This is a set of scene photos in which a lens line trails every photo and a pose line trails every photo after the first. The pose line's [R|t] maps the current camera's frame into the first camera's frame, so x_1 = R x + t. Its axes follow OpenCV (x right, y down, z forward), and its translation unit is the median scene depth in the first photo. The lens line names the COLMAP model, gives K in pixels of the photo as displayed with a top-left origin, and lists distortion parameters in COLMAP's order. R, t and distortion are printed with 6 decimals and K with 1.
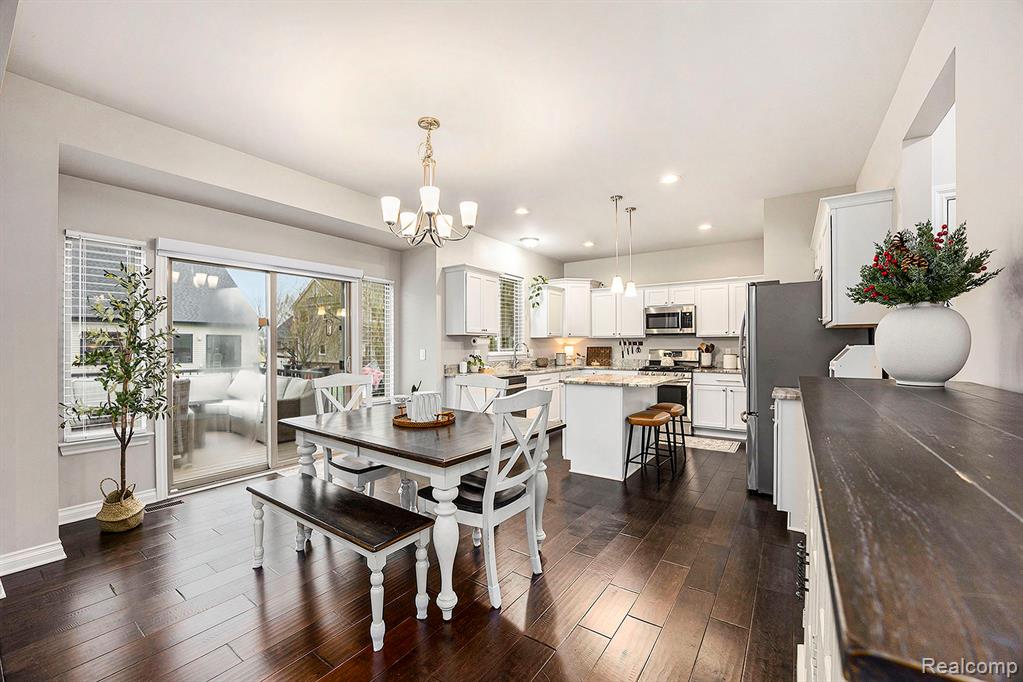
lens RADIAL K [[416.2, 0, 506.9], [0, 416.2, 344.5], [0, 0, 1]] dist [-0.023985, 0.002208]
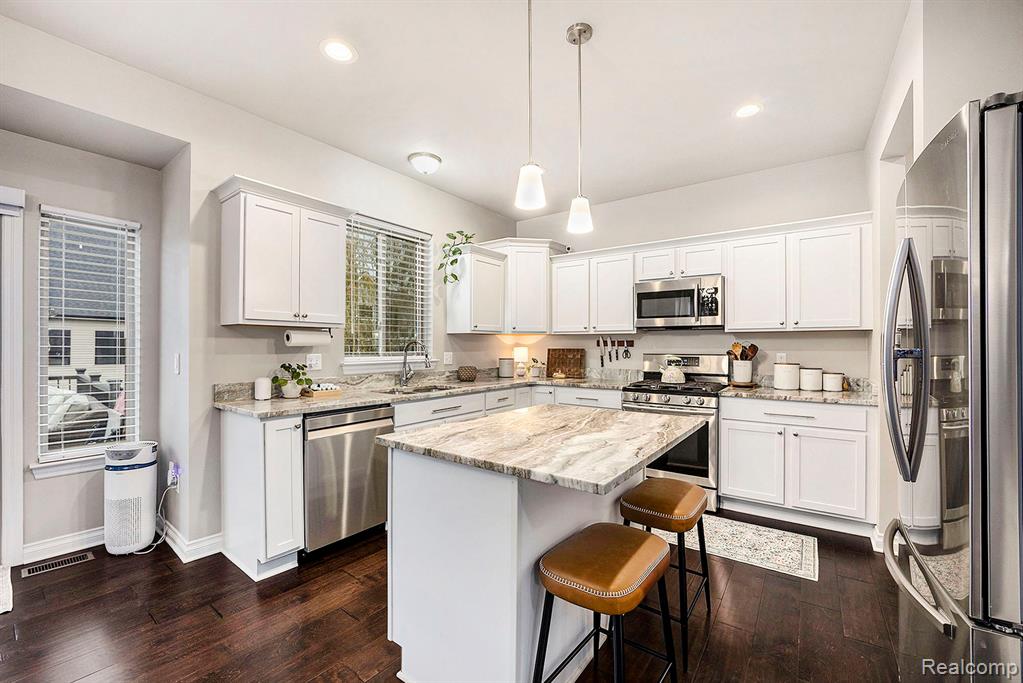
lens RADIAL K [[416.2, 0, 505.0], [0, 416.2, 342.5], [0, 0, 1]] dist [-0.023985, 0.002208]
pose [[0.999453, 0.003001, -0.032942, 0.168399], [-0.003180, 0.999980, -0.005405, 0.000048], [0.032925, 0.005507, 0.999443, 0.407473]]
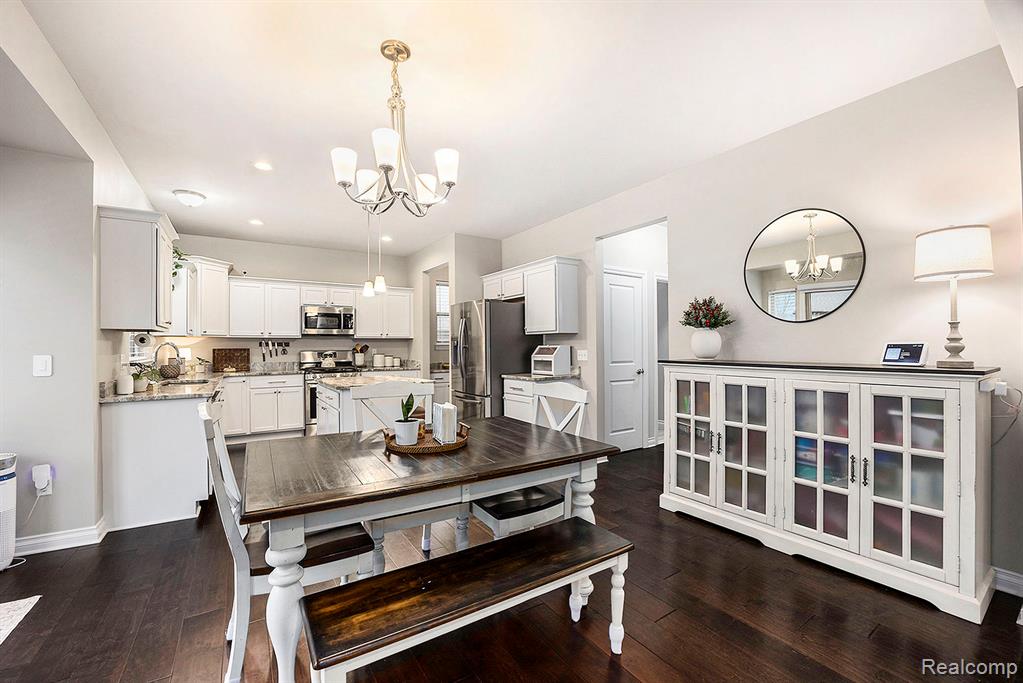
lens RADIAL K [[416.2, 0, 509.3], [0, 416.2, 343.5], [0, 0, 1]] dist [-0.023985, 0.002208]
pose [[0.375049, 0.002089, 0.927003, -0.351607], [0.003027, 0.999989, -0.003478, 0.000313], [-0.927000, 0.004111, 0.375039, 0.231527]]
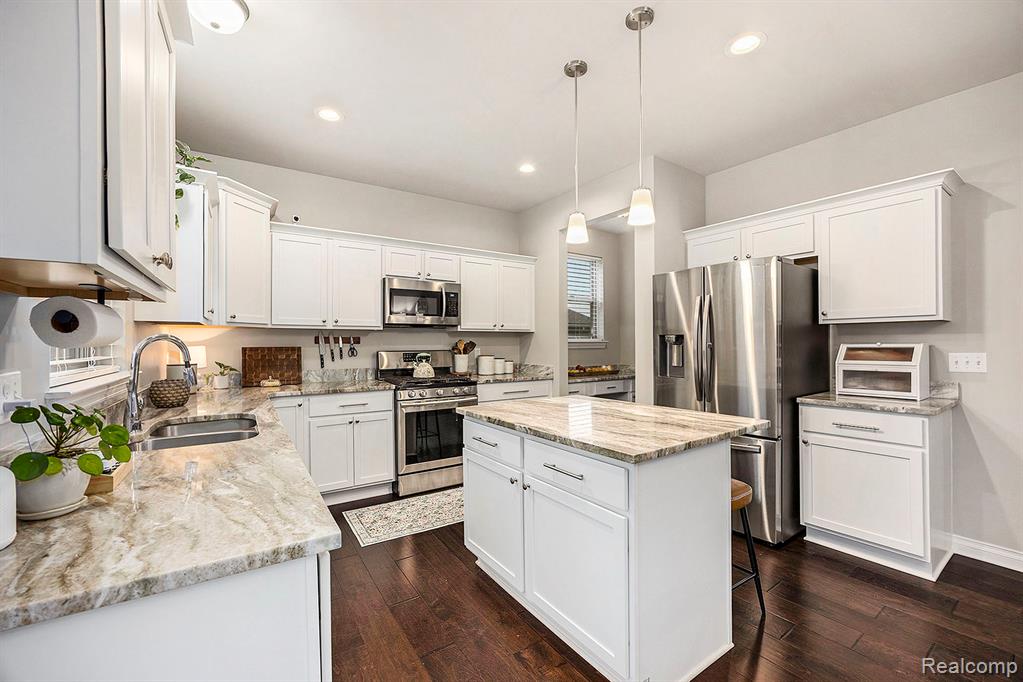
lens RADIAL K [[416.2, 0, 510.3], [0, 416.2, 343.8], [0, 0, 1]] dist [-0.023985, 0.002208]
pose [[0.372991, -0.003481, 0.927828, -0.132666], [-0.000078, 0.999993, 0.003783, 0.000052], [-0.927835, -0.001483, 0.372988, 0.637087]]
